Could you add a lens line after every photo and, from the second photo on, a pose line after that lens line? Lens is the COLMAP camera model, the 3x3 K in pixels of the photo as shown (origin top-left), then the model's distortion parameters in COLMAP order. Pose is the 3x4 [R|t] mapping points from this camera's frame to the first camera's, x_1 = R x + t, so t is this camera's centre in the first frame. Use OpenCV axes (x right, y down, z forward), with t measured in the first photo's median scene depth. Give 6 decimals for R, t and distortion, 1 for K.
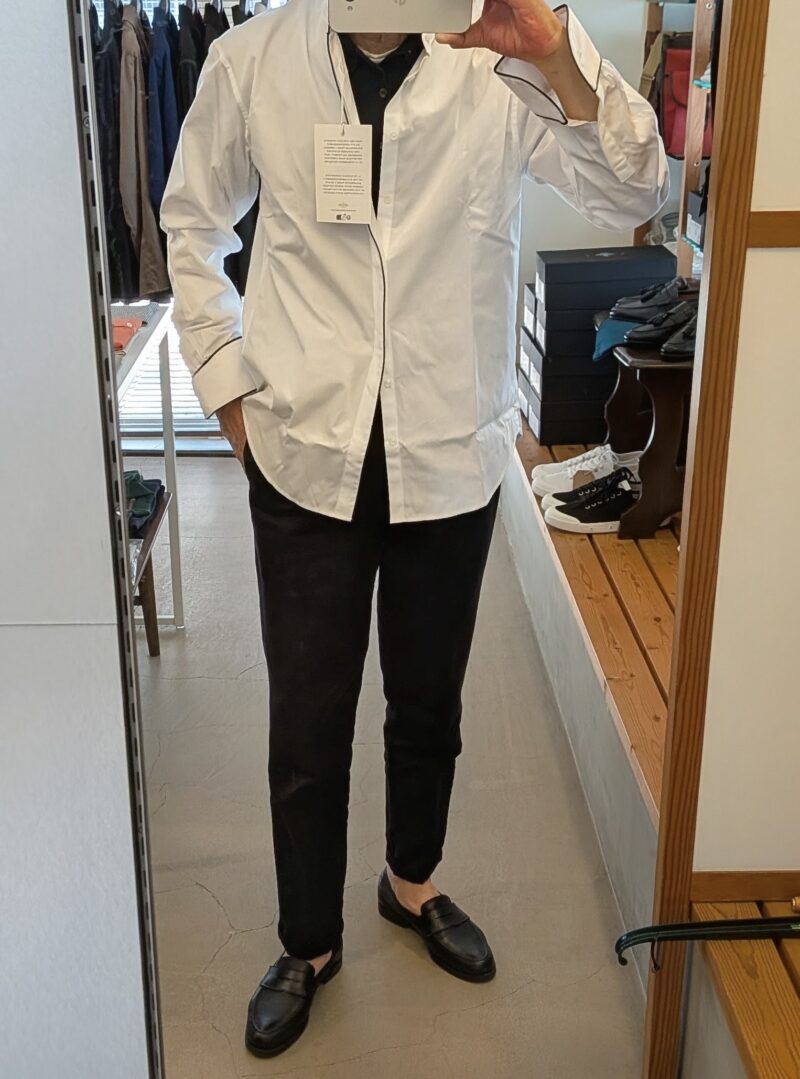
lens RADIAL K [[788.7, 0, 394.0], [0, 788.7, 538.1], [0, 0, 1]] dist [0.003922, 0.009130]
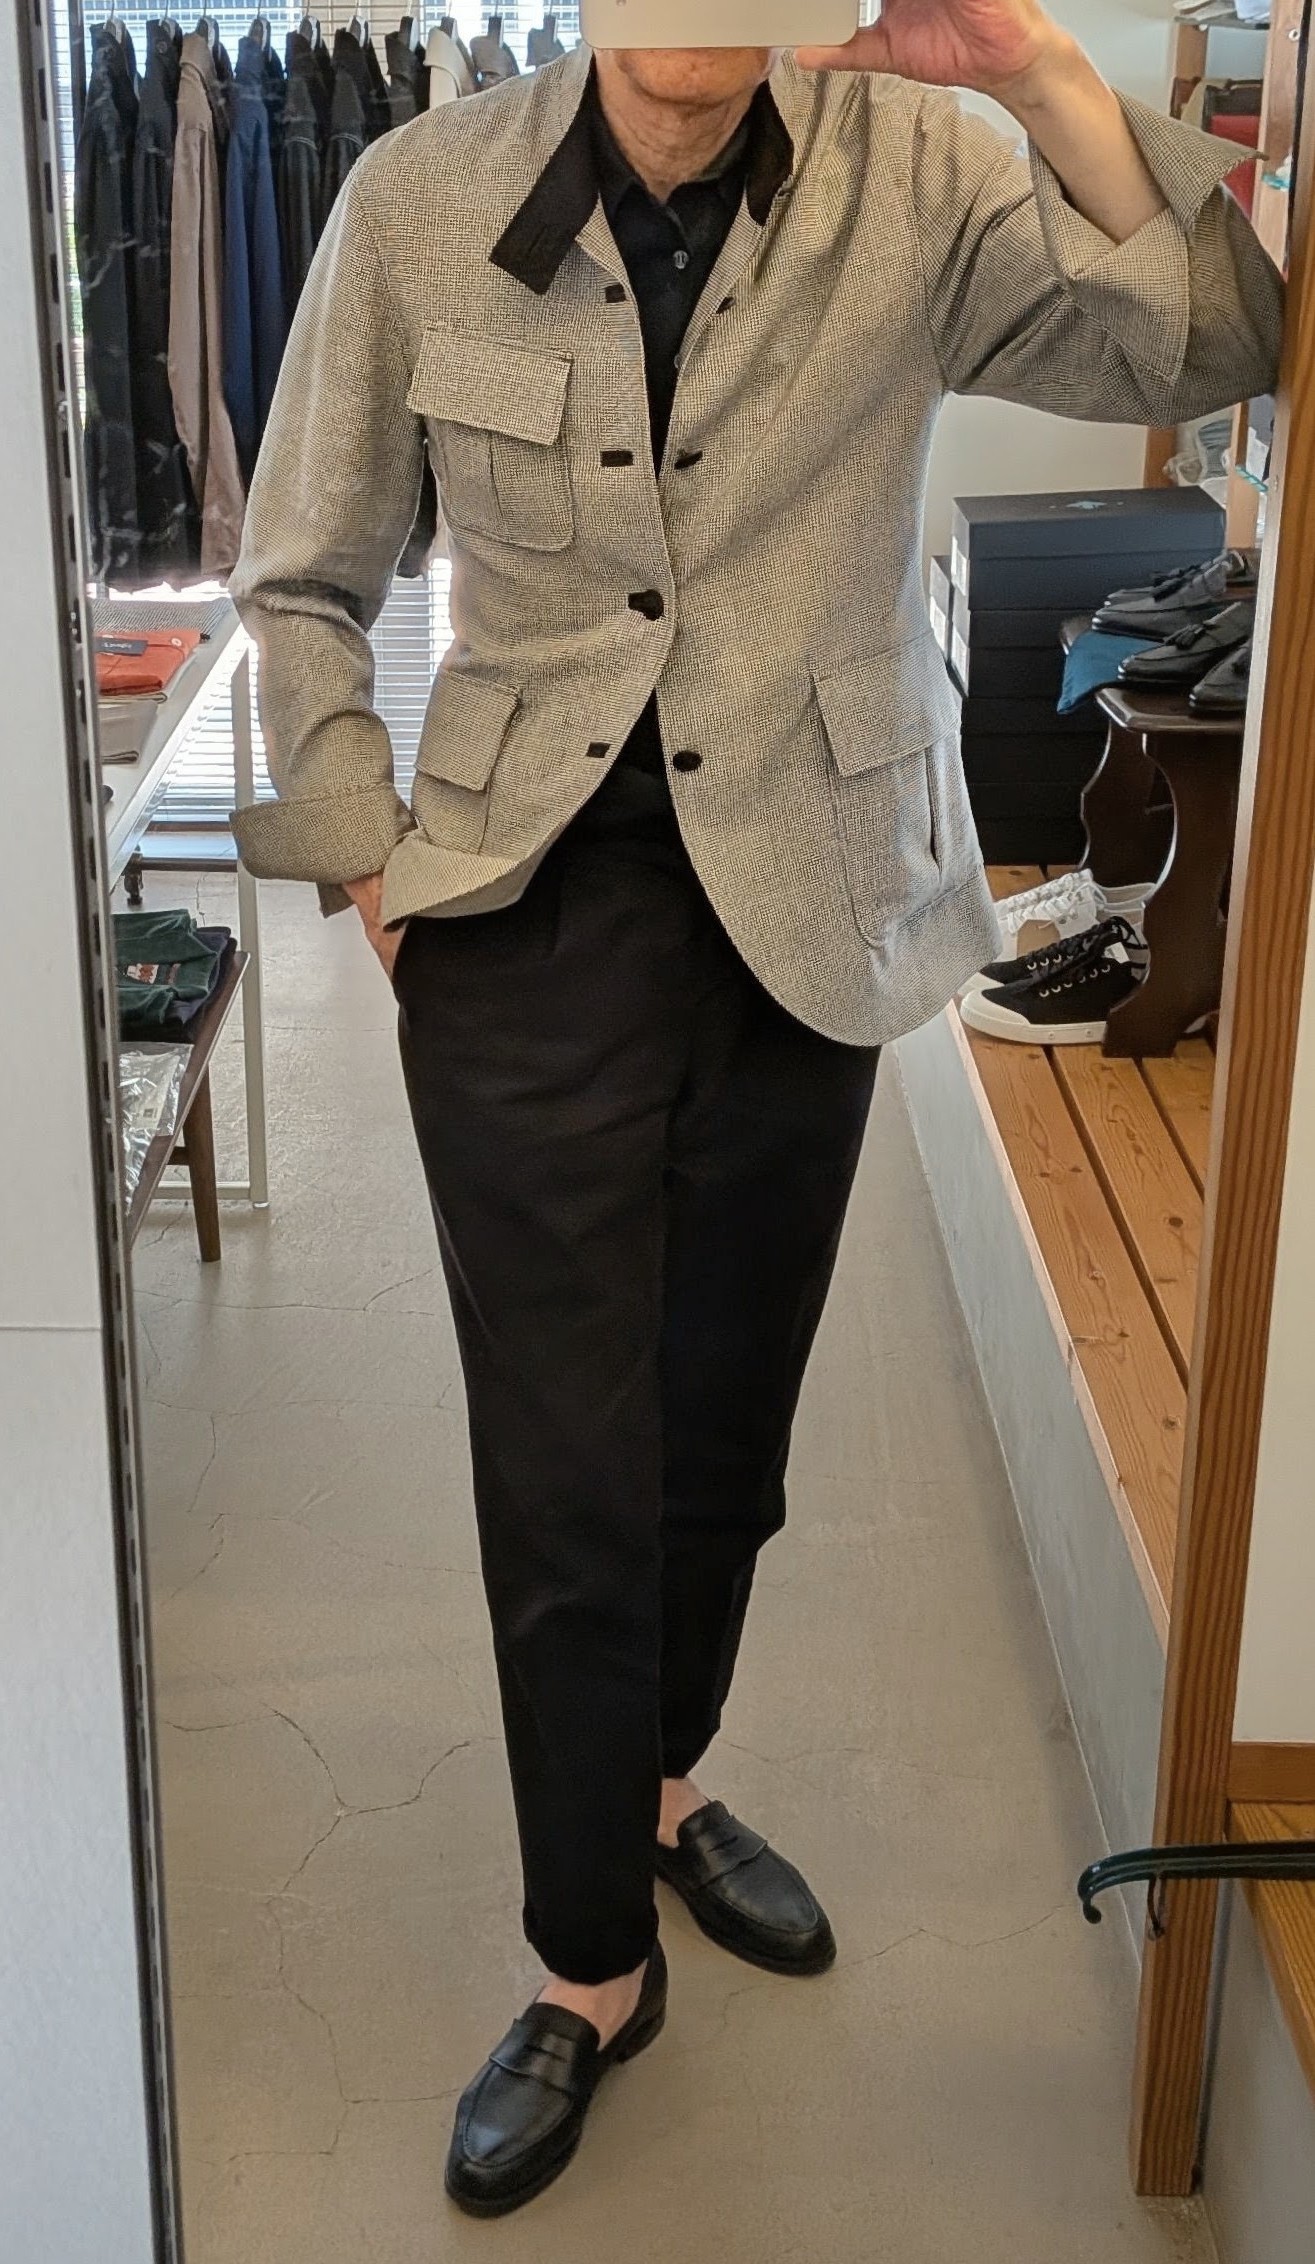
lens RADIAL K [[1528.8, 0, 520.6], [0, 1528.8, 1382.4], [0, 0, 1]] dist [-0.006588, 0.019441]
pose [[0.999404, 0.018259, -0.029283, -0.064790], [-0.018938, 0.999555, -0.023062, 0.246313], [0.028849, 0.023602, 0.999305, -0.008096]]
